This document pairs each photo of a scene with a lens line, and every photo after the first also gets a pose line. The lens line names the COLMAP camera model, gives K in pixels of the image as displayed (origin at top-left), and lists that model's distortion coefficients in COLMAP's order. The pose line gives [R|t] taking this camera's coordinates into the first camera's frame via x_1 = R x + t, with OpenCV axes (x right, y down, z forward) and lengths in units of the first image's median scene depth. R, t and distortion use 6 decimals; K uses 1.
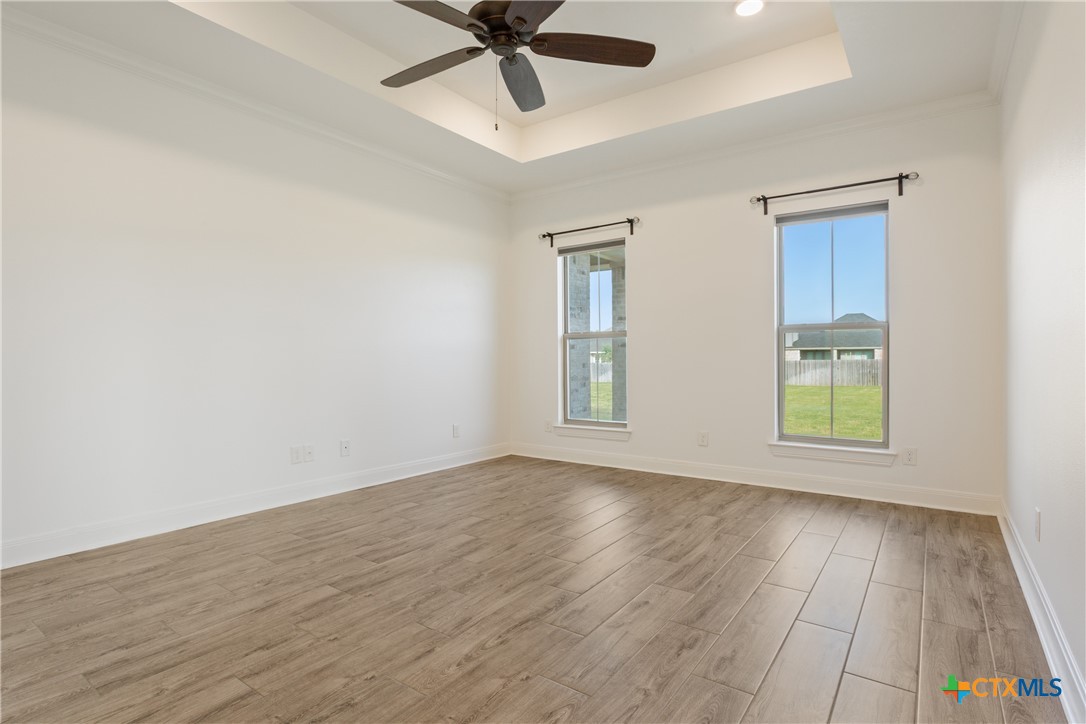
lens RADIAL K [[554.0, 0, 542.6], [0, 554.0, 344.8], [0, 0, 1]] dist [-0.005011, -0.002058]
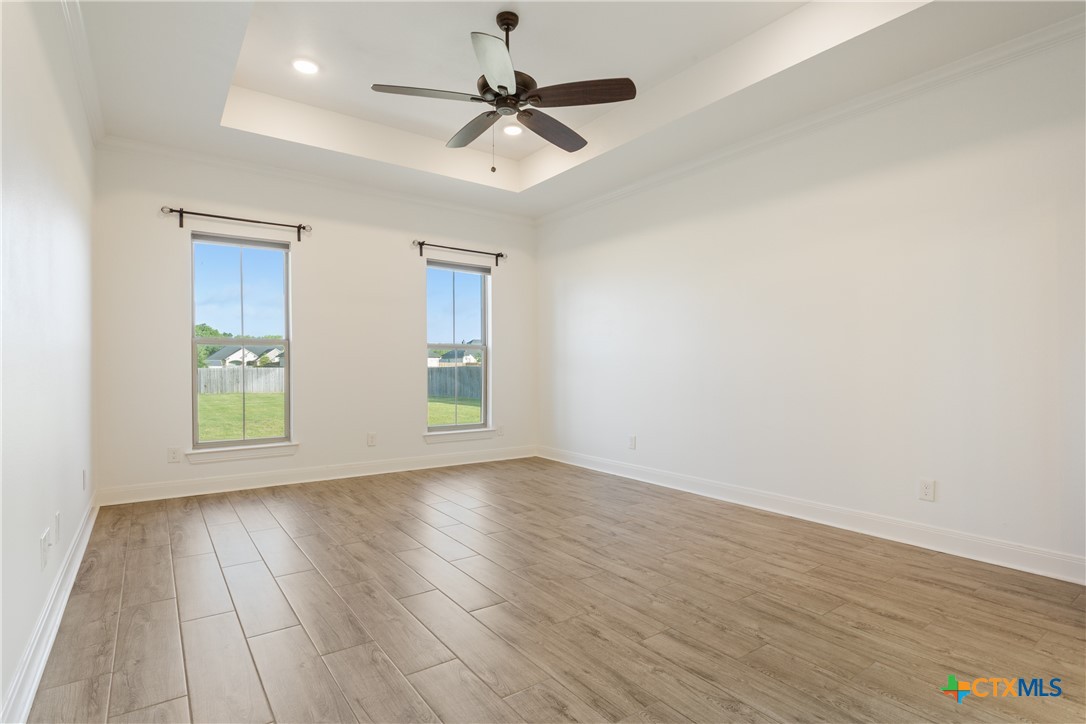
lens RADIAL K [[535.7, 0, 543.0], [0, 535.7, 362.0], [0, 0, 1]] dist [-0.003270, -0.000615]
pose [[0.312973, 0.004758, 0.949750, -1.090087], [-0.028538, 0.999583, 0.004396, -0.005407], [-0.949333, -0.028480, 0.312979, 0.534422]]
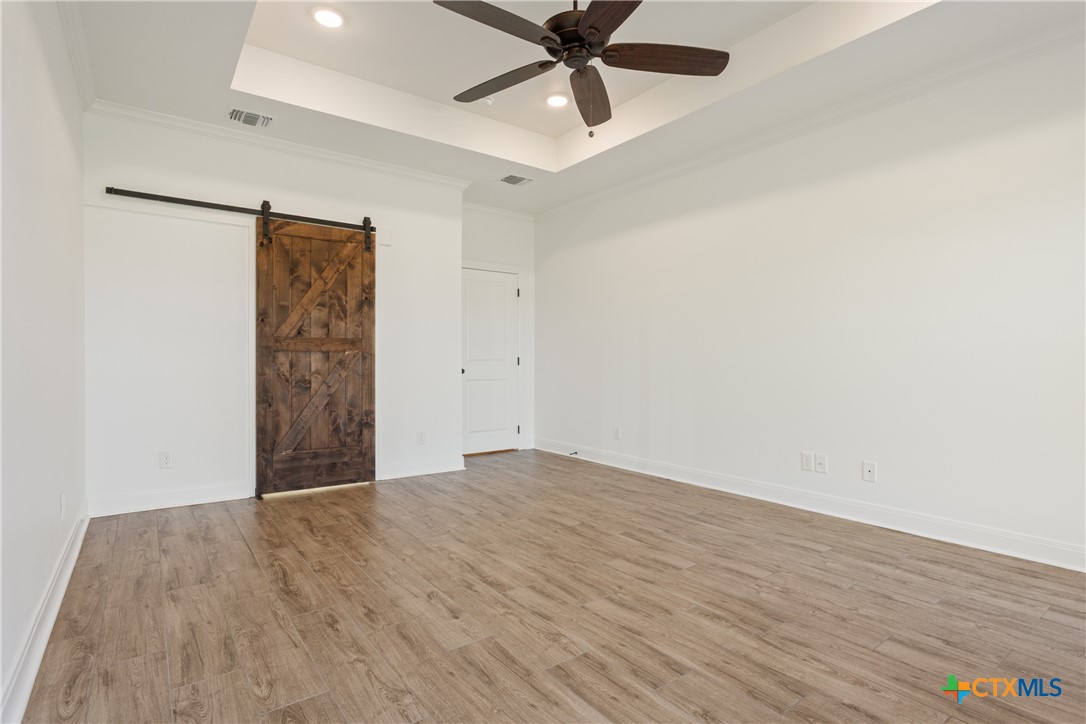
lens RADIAL K [[535.7, 0, 543.0], [0, 535.7, 362.0], [0, 0, 1]] dist [-0.003270, -0.000615]
pose [[-0.309553, -0.001205, -0.950881, 0.842781], [0.023304, 0.999689, -0.008854, 0.027147], [0.950597, -0.024900, -0.309429, 1.183990]]
